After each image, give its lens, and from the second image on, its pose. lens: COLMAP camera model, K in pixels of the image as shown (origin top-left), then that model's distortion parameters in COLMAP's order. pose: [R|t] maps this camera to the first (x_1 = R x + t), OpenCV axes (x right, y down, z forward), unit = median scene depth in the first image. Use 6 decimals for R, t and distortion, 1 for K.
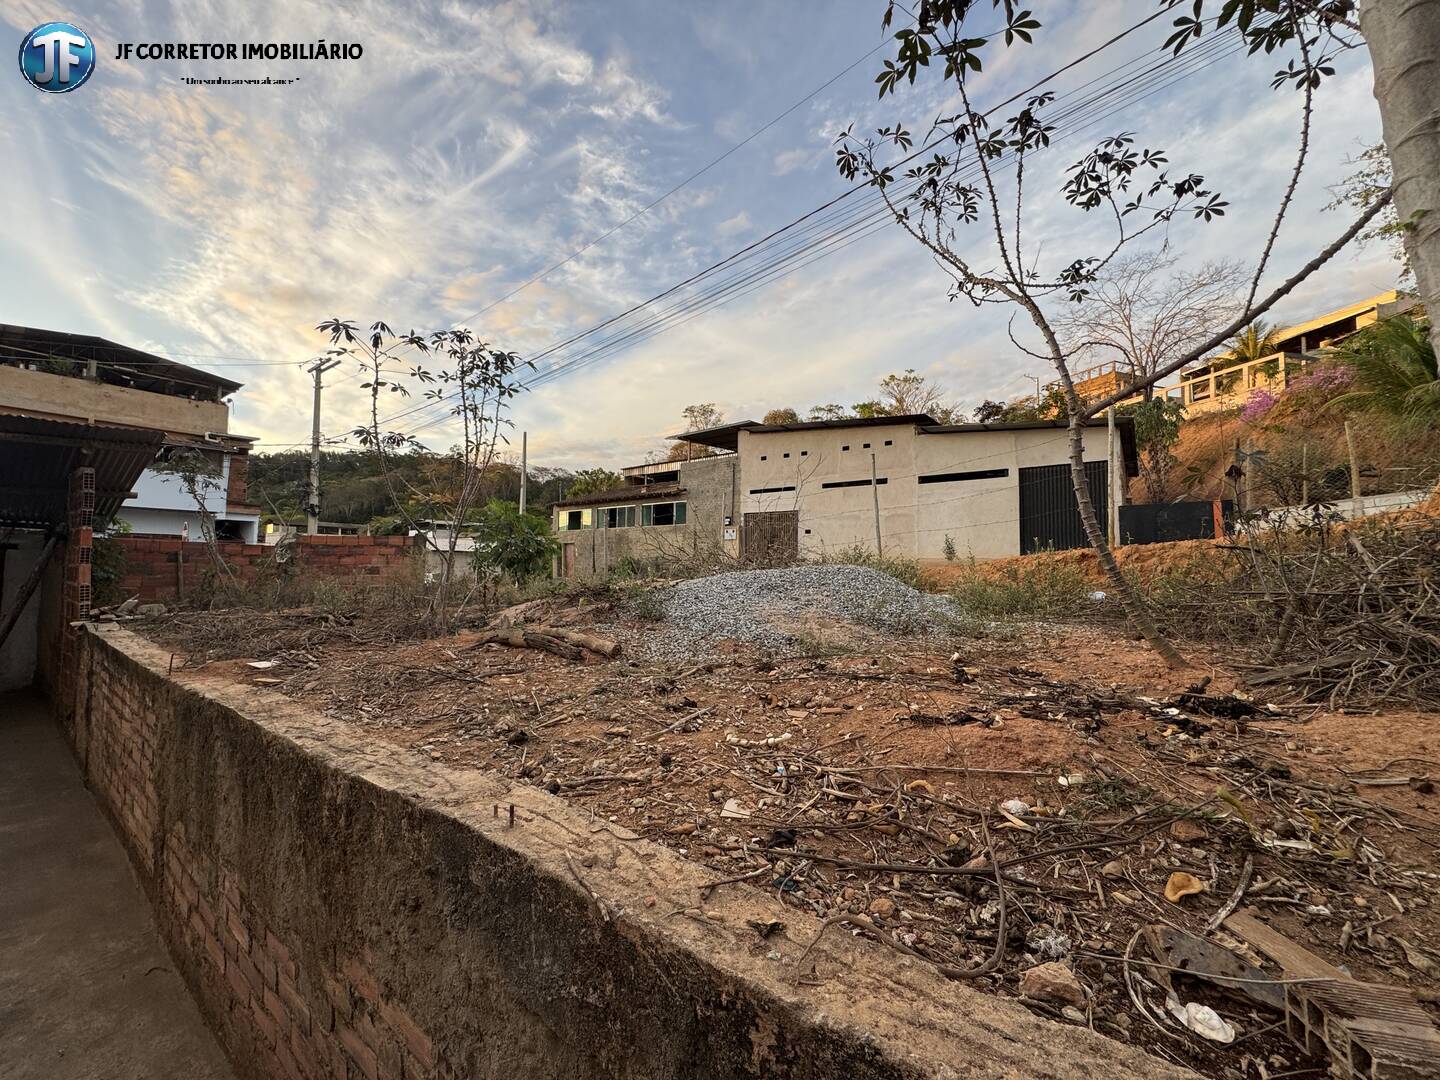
lens RADIAL K [[574.4, 0, 718.7], [0, 574.4, 539.5], [0, 0, 1]] dist [-0.001205, 0.000161]
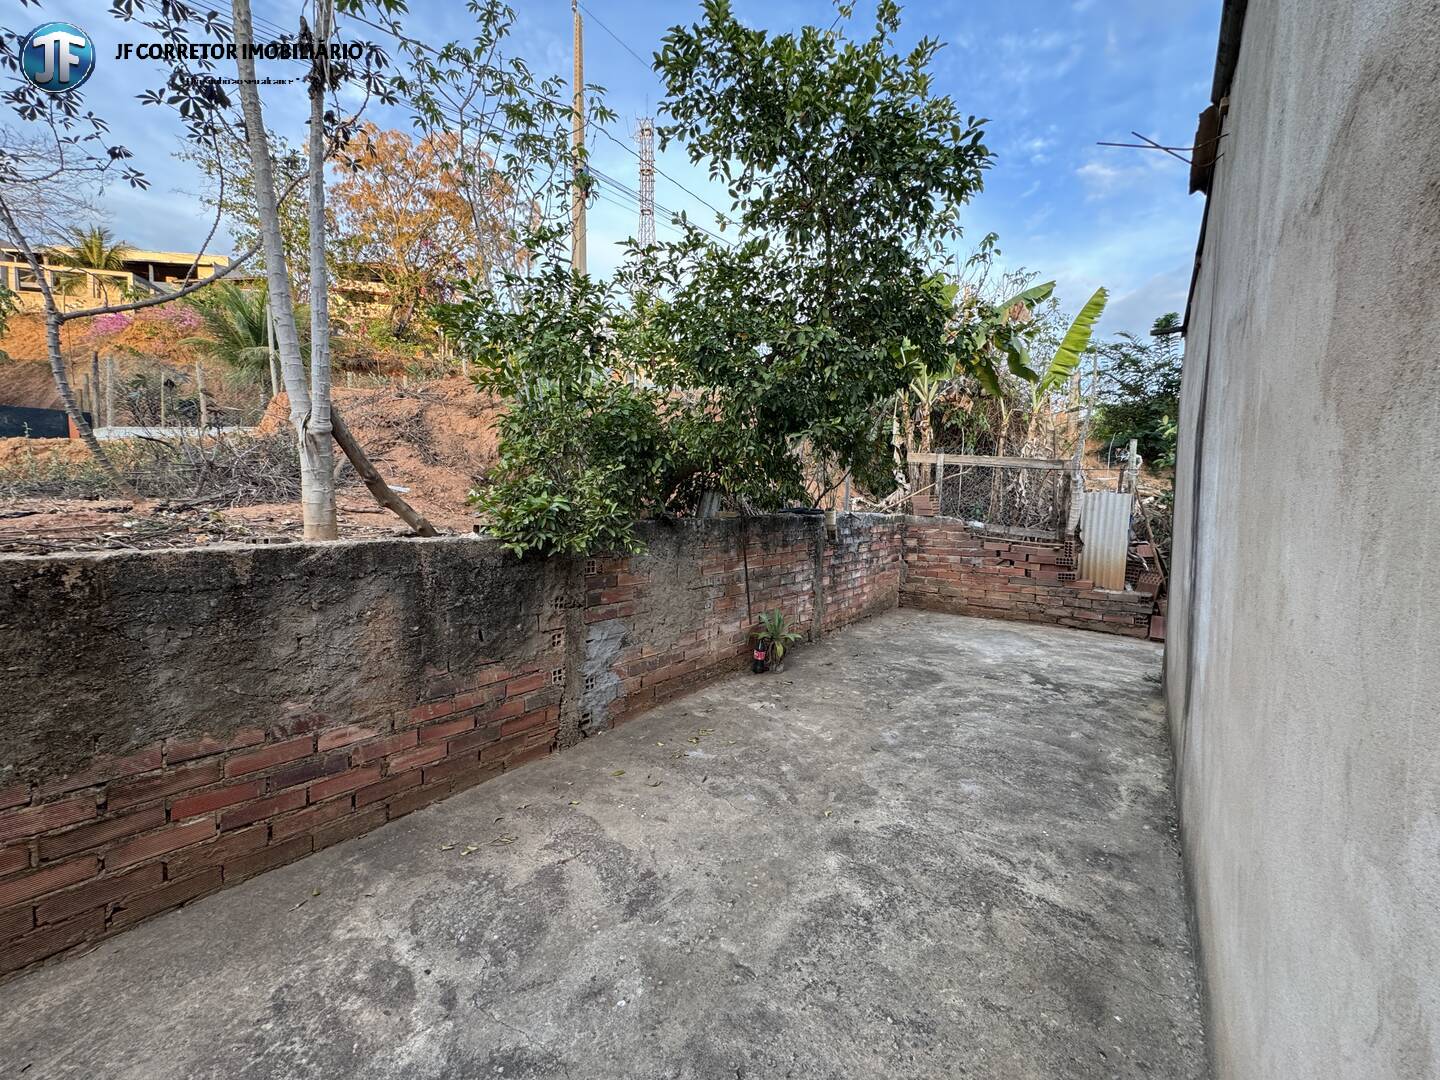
lens RADIAL K [[574.4, 0, 718.7], [0, 574.4, 539.5], [0, 0, 1]] dist [-0.001205, 0.000161]
pose [[-0.006080, -0.066992, 0.997735, -0.104298], [-0.059137, 0.996031, 0.066517, 0.016941], [-0.998231, -0.058599, -0.010017, -0.075800]]
